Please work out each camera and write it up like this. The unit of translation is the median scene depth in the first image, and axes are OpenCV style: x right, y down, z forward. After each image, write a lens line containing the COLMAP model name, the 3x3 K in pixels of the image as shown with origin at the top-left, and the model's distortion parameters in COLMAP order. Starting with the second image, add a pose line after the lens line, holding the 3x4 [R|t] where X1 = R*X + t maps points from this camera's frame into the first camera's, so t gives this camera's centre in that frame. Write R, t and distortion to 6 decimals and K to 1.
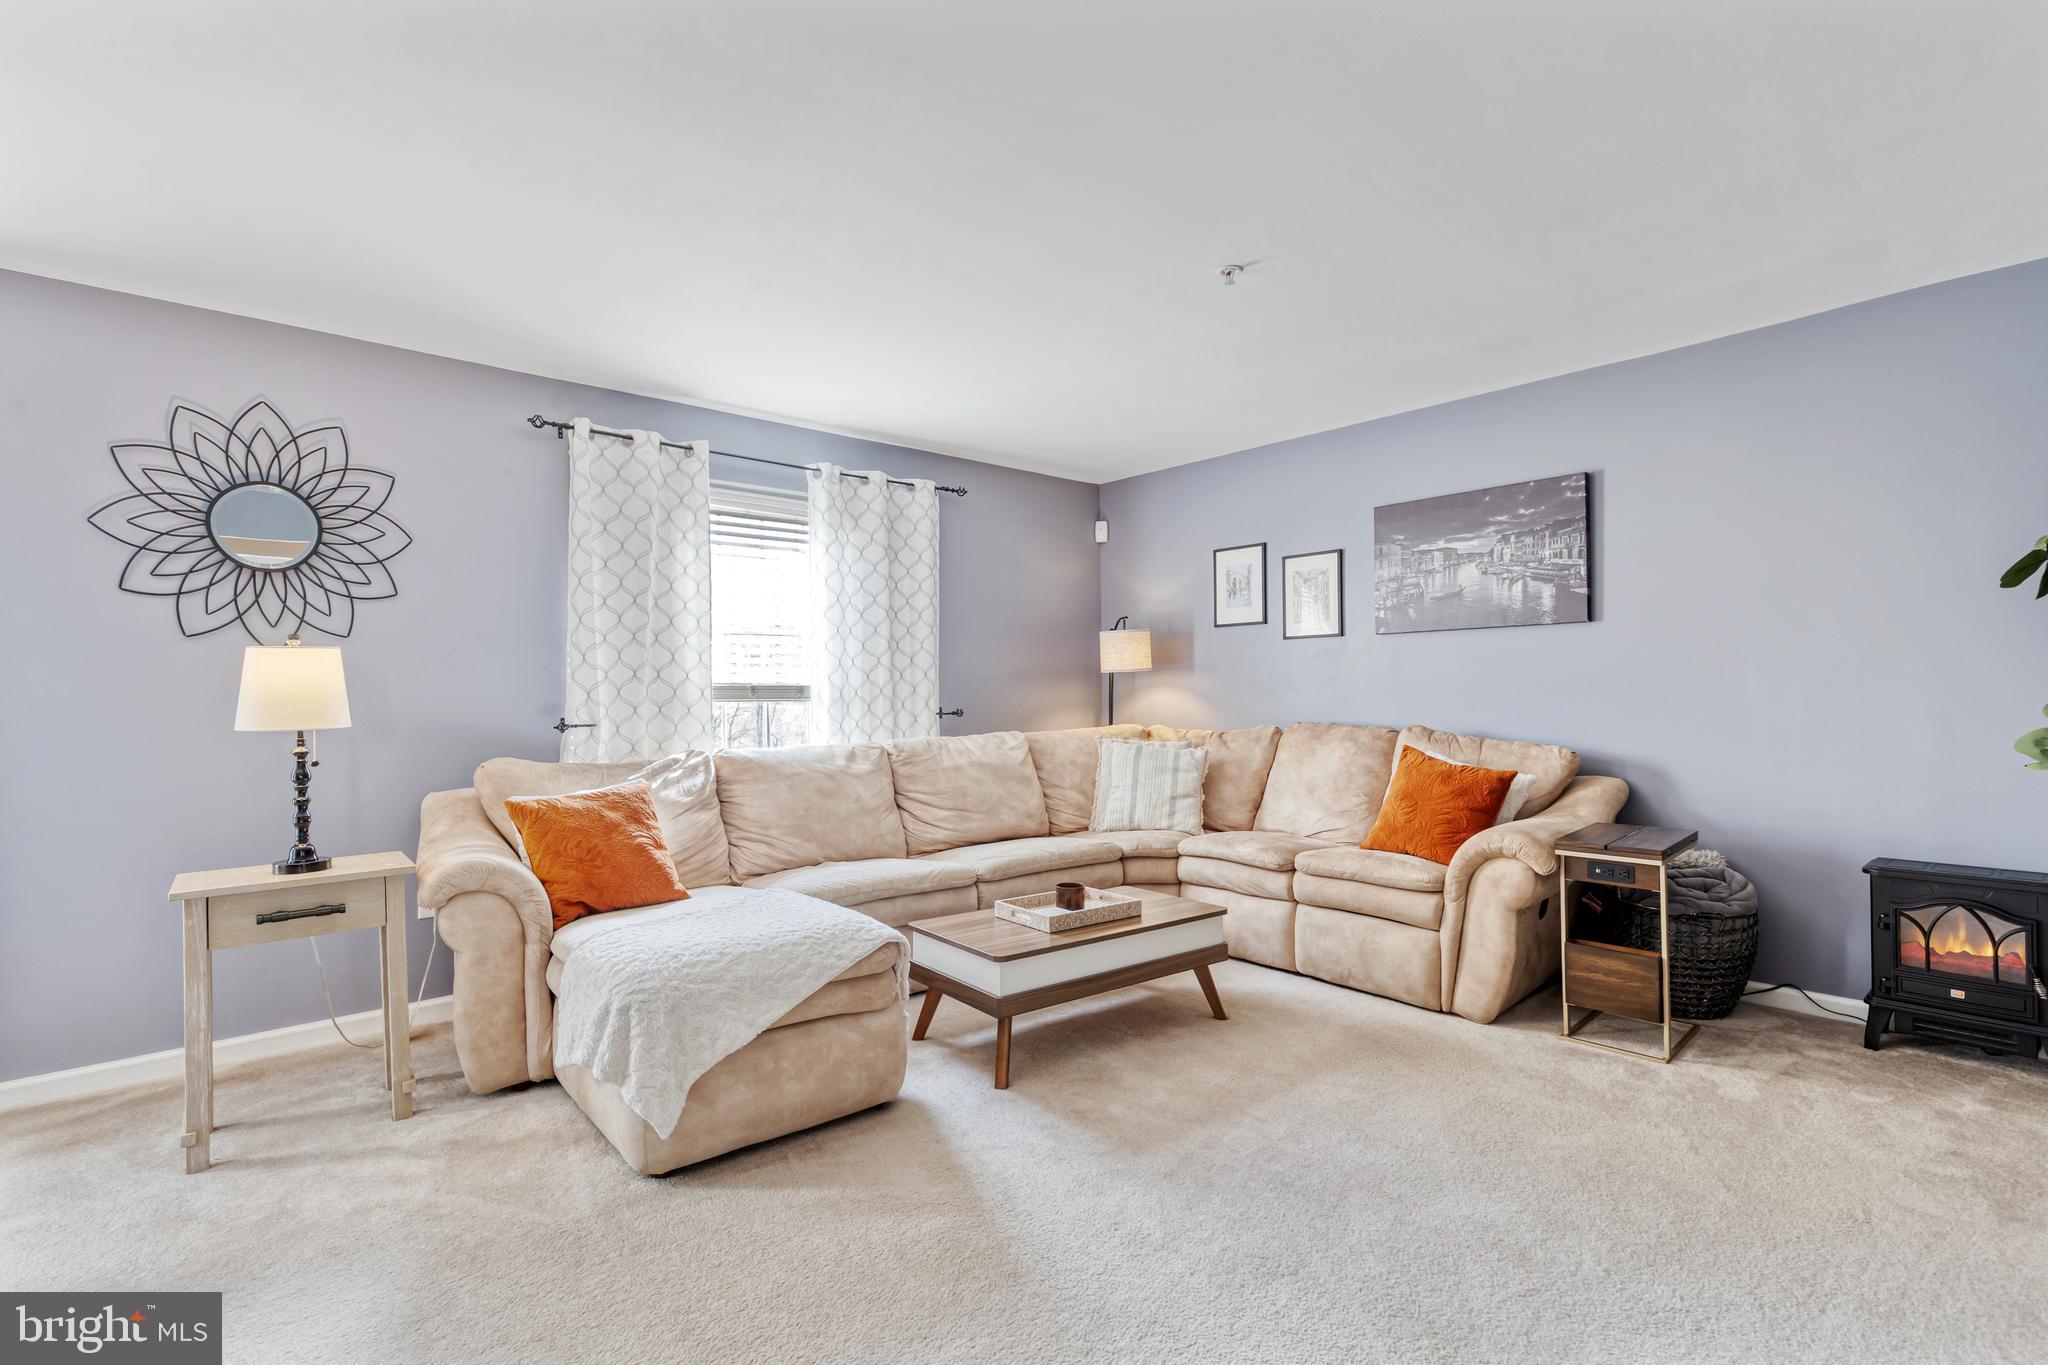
lens RADIAL K [[934.9, 0, 1038.7], [0, 934.9, 691.8], [0, 0, 1]] dist [0.001886, -0.000722]
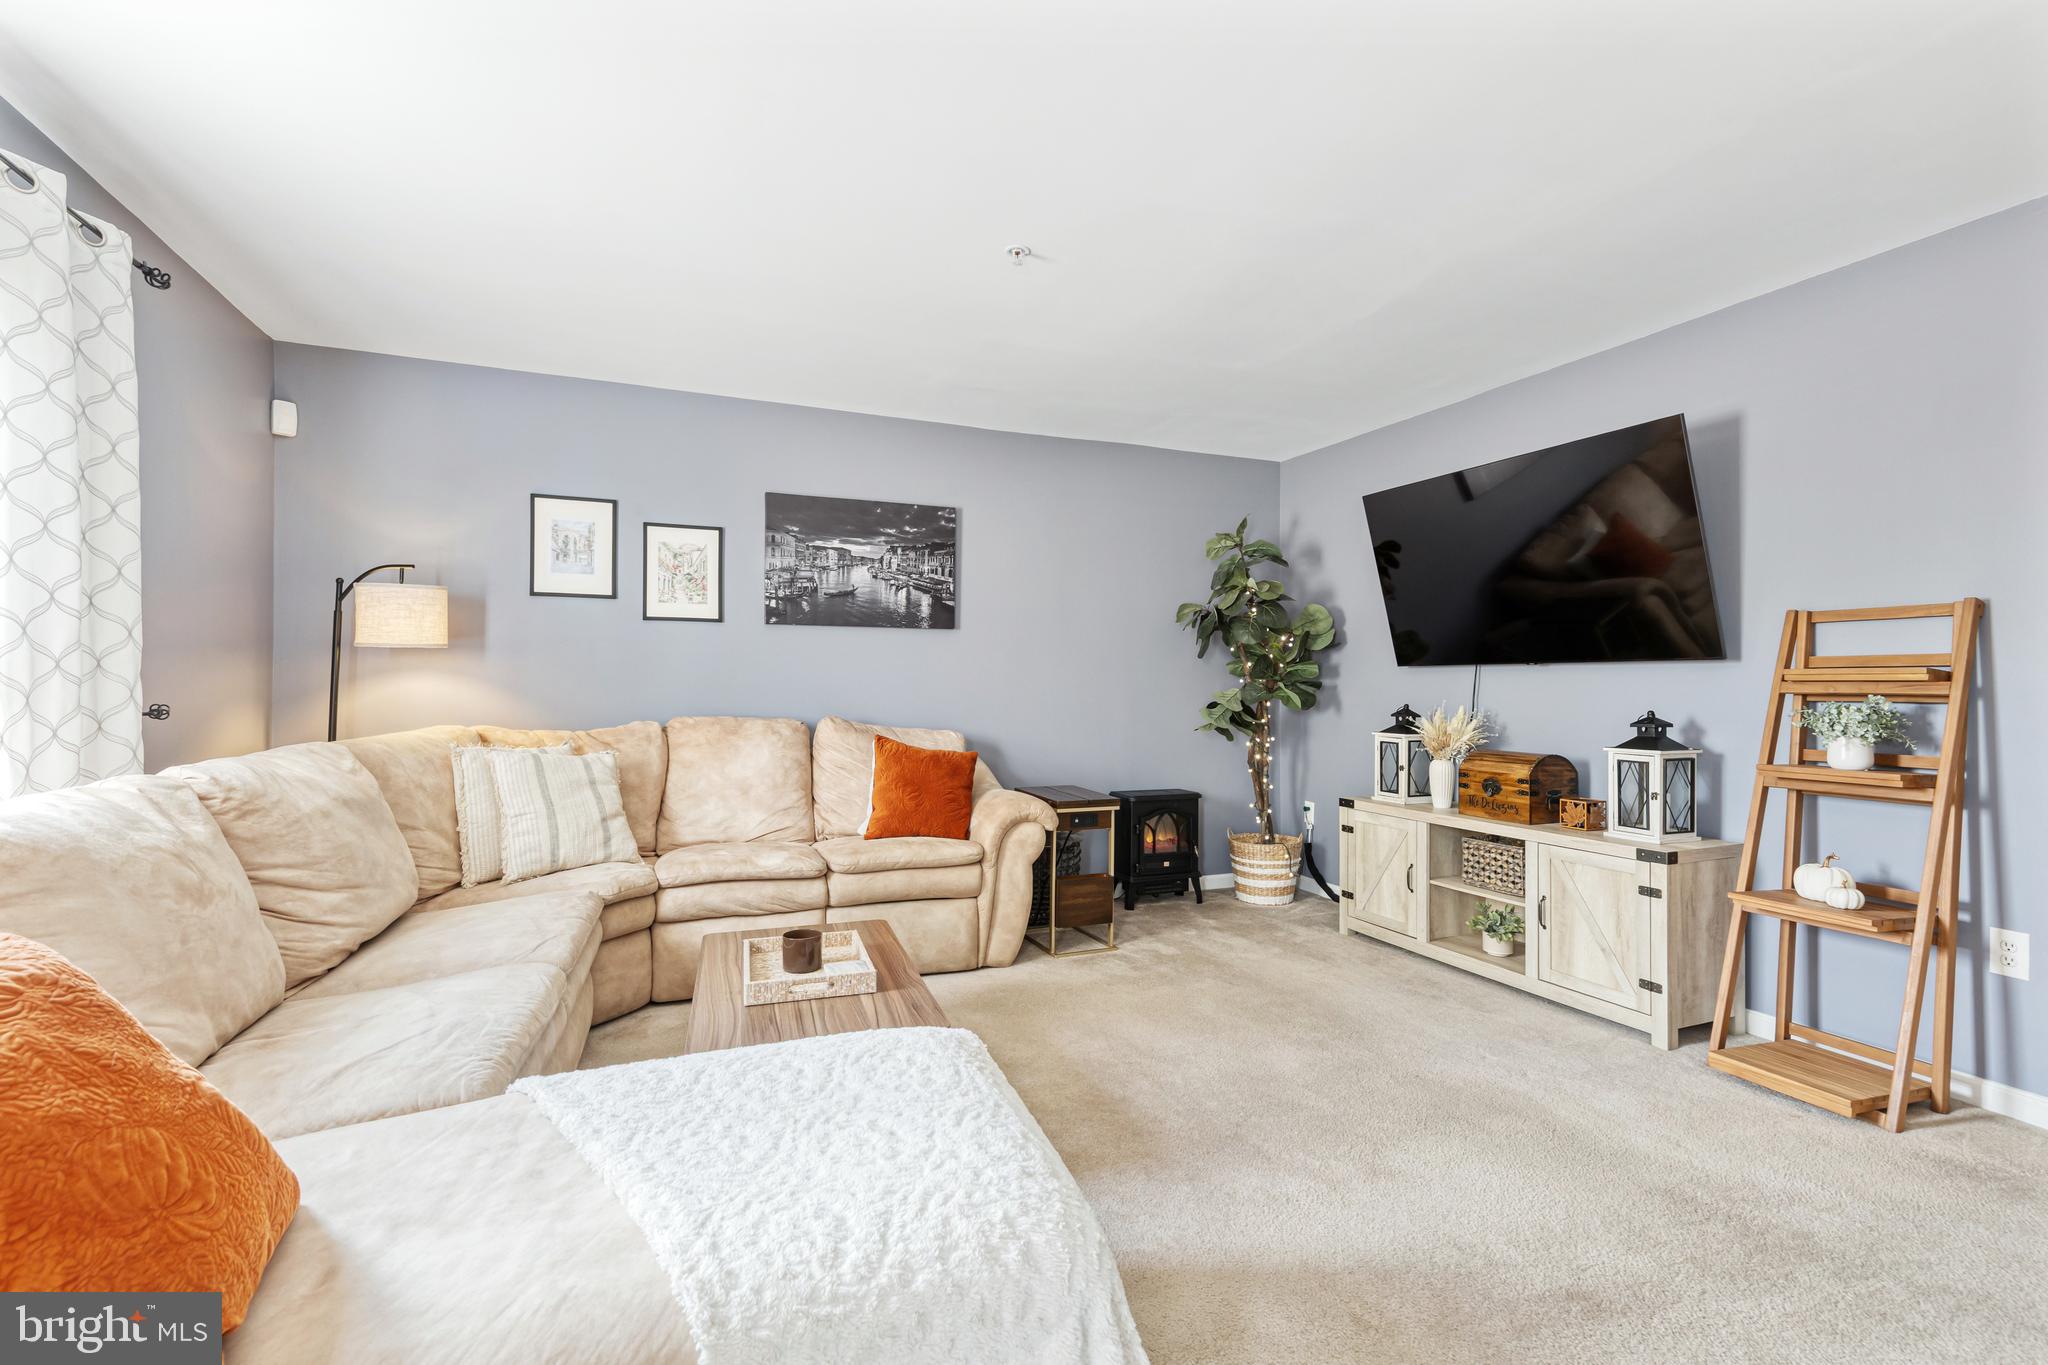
lens RADIAL K [[921.5, 0, 1024.0], [0, 921.5, 682.5], [0, 0, 1]] dist [0.002575, -0.000012]
pose [[0.337161, 0.015602, 0.941318, -0.509779], [-0.010938, 0.999860, -0.012654, 0.009601], [-0.941384, -0.006030, 0.337284, 0.488826]]
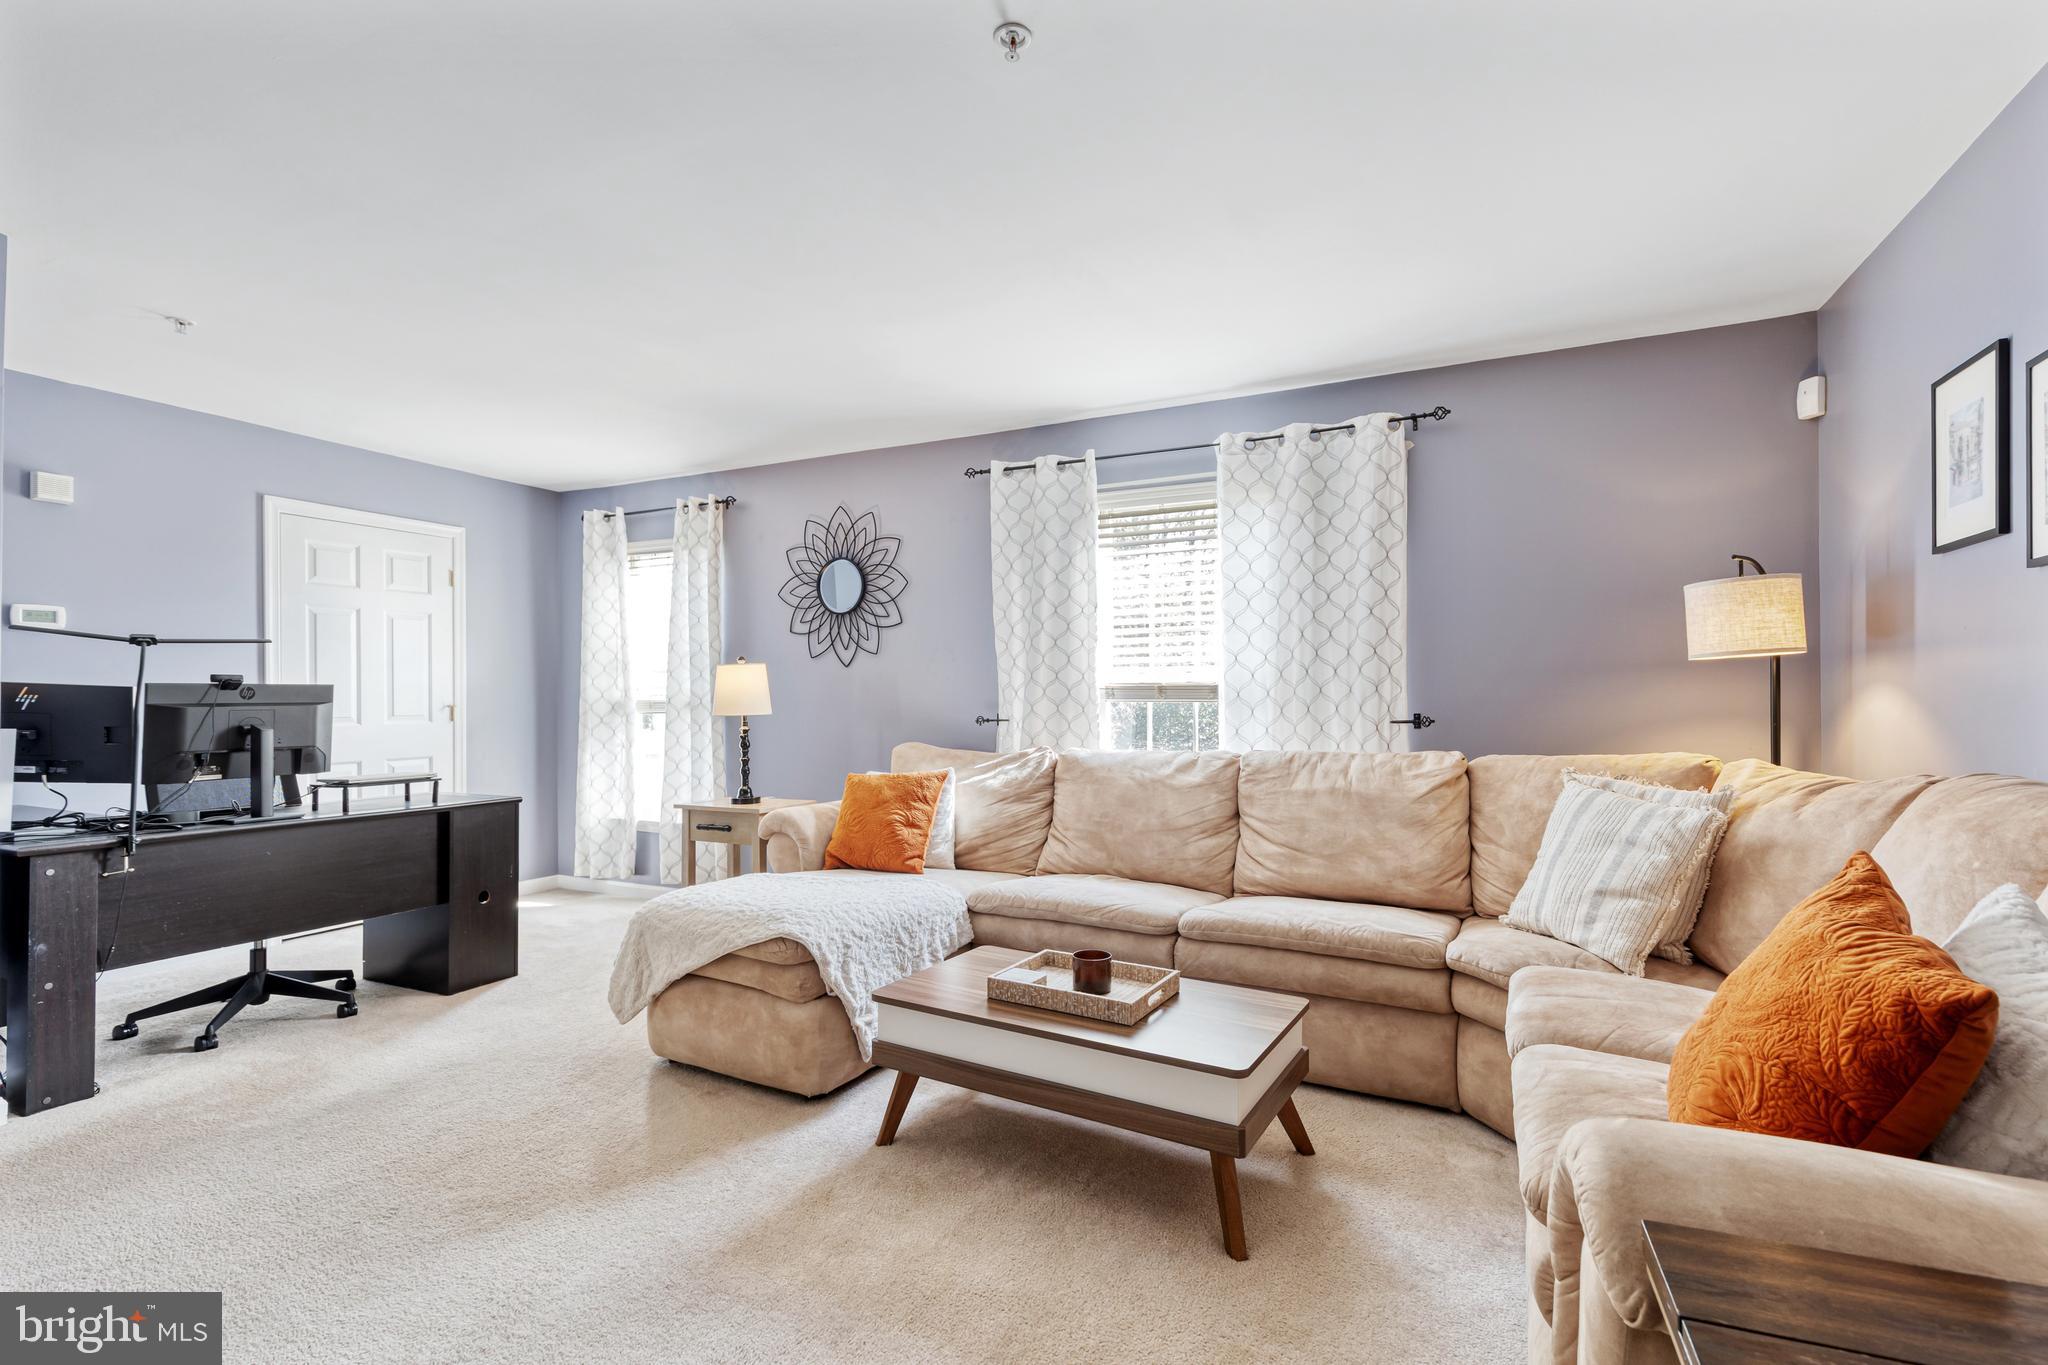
lens RADIAL K [[916.5, 0, 1030.3], [0, 916.5, 695.3], [0, 0, 1]] dist [0.003564, 0.000546]
pose [[0.387883, 0.007888, -0.921675, 0.574019], [0.000289, 0.999962, 0.008679, -0.005401], [0.921708, -0.003633, 0.387866, 0.562517]]
